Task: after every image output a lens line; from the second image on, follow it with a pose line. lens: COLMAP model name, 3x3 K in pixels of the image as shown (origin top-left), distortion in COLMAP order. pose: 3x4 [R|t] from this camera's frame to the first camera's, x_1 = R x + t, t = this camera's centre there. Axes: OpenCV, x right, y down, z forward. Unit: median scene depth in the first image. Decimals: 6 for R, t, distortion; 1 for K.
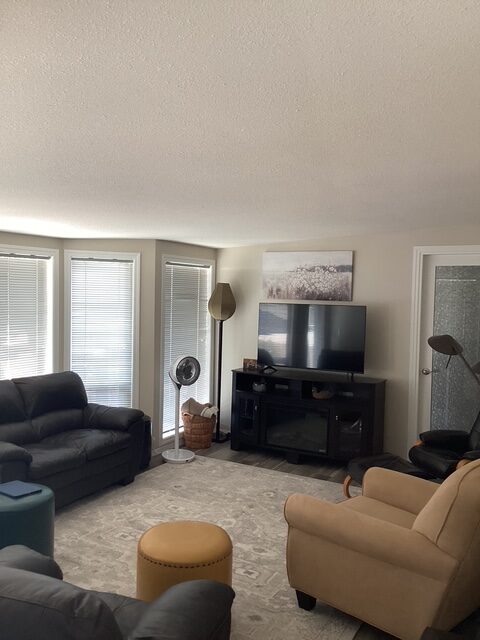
lens RADIAL K [[569.5, 0, 239.8], [0, 569.5, 319.6], [0, 0, 1]] dist [0.080550, -0.142866]
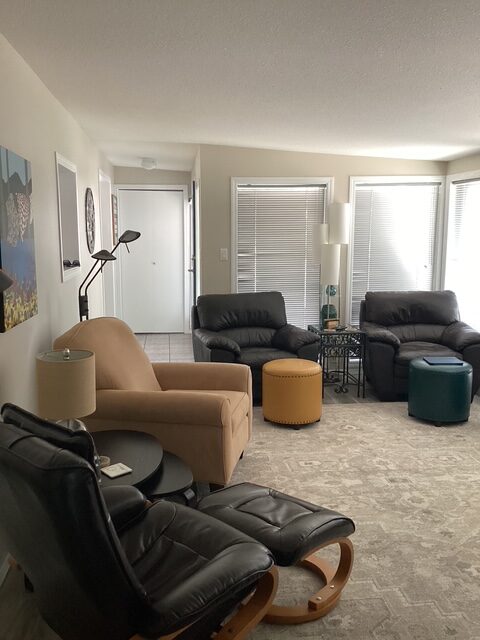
lens RADIAL K [[569.5, 0, 239.9], [0, 569.5, 320.0], [0, 0, 1]] dist [0.080550, -0.142866]
pose [[-0.830820, 0.077695, -0.551092, 0.639632], [-0.002189, 0.989744, 0.142838, -0.004523], [0.556538, 0.119879, -0.822128, 1.589777]]
